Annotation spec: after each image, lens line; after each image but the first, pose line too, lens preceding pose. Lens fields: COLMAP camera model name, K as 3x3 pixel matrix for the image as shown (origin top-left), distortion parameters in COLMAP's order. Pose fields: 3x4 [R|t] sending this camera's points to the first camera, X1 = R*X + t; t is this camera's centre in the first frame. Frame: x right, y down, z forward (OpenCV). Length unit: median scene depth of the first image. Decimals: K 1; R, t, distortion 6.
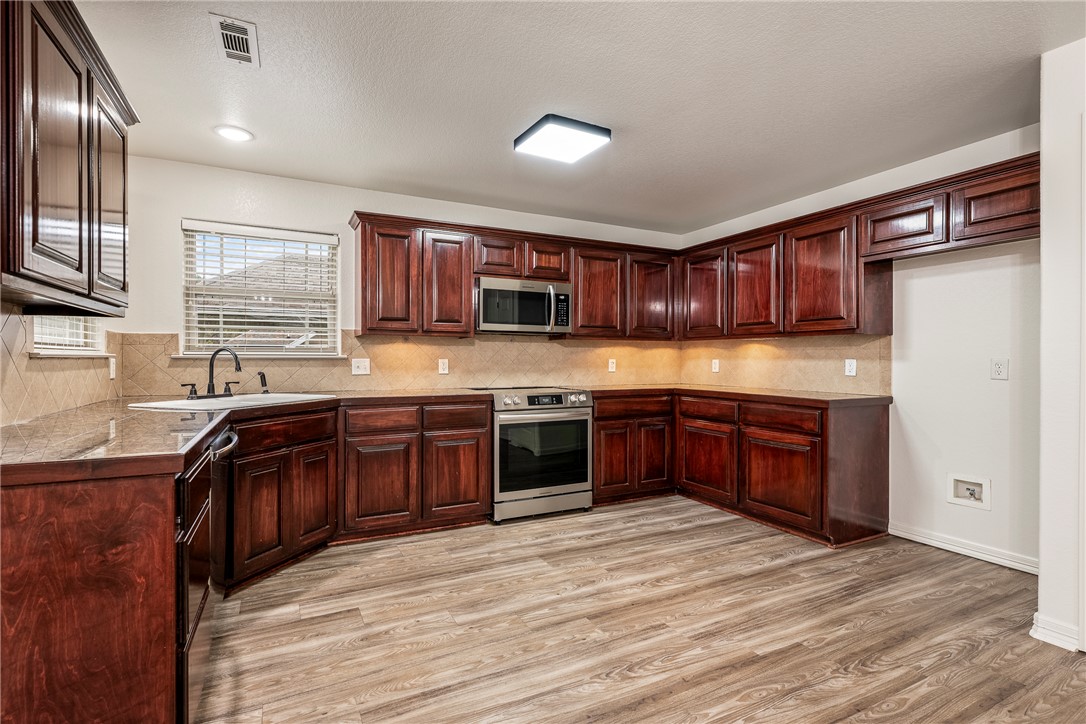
lens RADIAL K [[475.7, 0, 543.0], [0, 475.7, 362.0], [0, 0, 1]] dist [-0.000055, -0.000094]
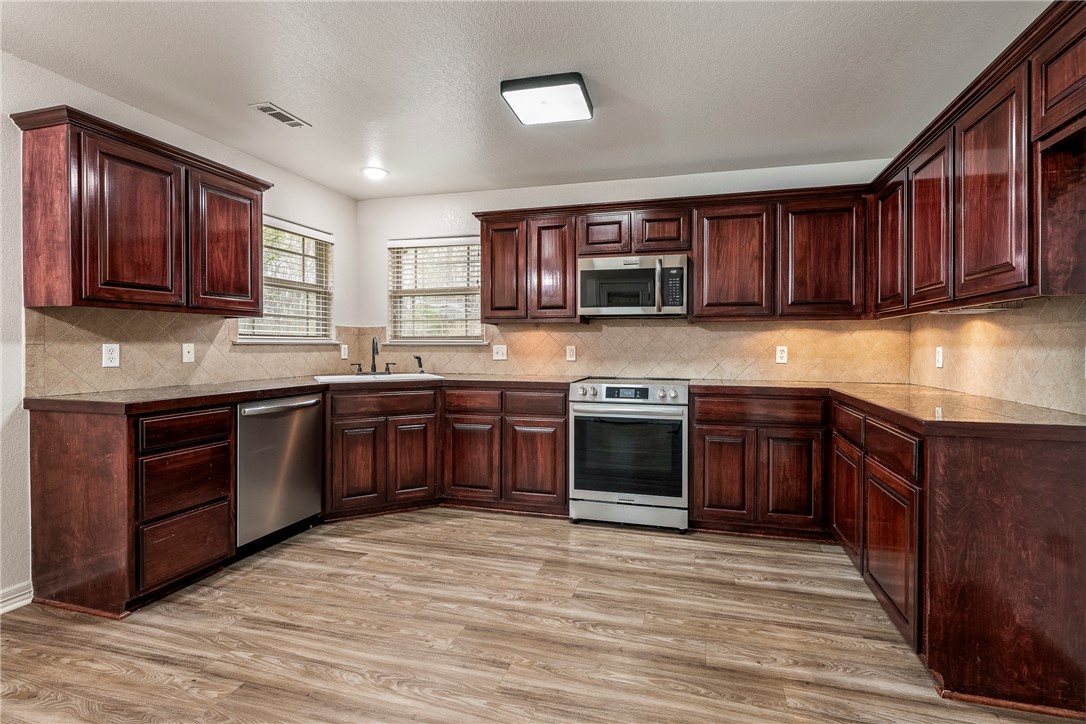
lens RADIAL K [[498.7, 0, 542.6], [0, 498.7, 350.4], [0, 0, 1]] dist [-0.001058, 0.000113]
pose [[0.764871, 0.007397, -0.644141, 0.490311], [-0.005966, 0.999973, 0.004399, -0.000842], [0.644156, 0.000479, 0.764894, 0.212821]]
